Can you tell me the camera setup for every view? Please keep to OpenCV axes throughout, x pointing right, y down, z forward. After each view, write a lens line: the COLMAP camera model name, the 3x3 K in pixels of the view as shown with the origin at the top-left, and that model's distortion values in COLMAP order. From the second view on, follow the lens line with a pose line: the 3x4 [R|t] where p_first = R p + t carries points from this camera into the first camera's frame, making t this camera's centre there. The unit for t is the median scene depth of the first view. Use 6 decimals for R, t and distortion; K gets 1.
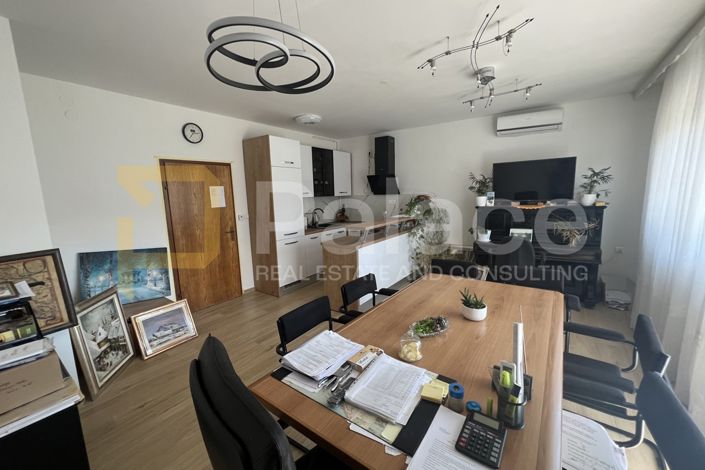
lens RADIAL K [[282.7, 0, 351.1], [0, 282.7, 234.8], [0, 0, 1]] dist [0.000231, -0.000233]
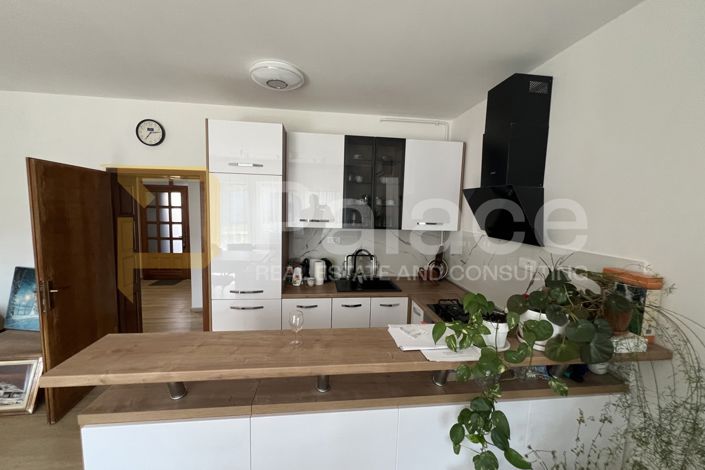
lens RADIAL K [[282.7, 0, 350.8], [0, 282.7, 234.5], [0, 0, 1]] dist [0.000231, -0.000233]
pose [[0.661878, 0.114249, -0.740854, 0.316759], [-0.159591, 0.987136, 0.009651, -0.150709], [0.732426, 0.111846, 0.671597, 0.752101]]
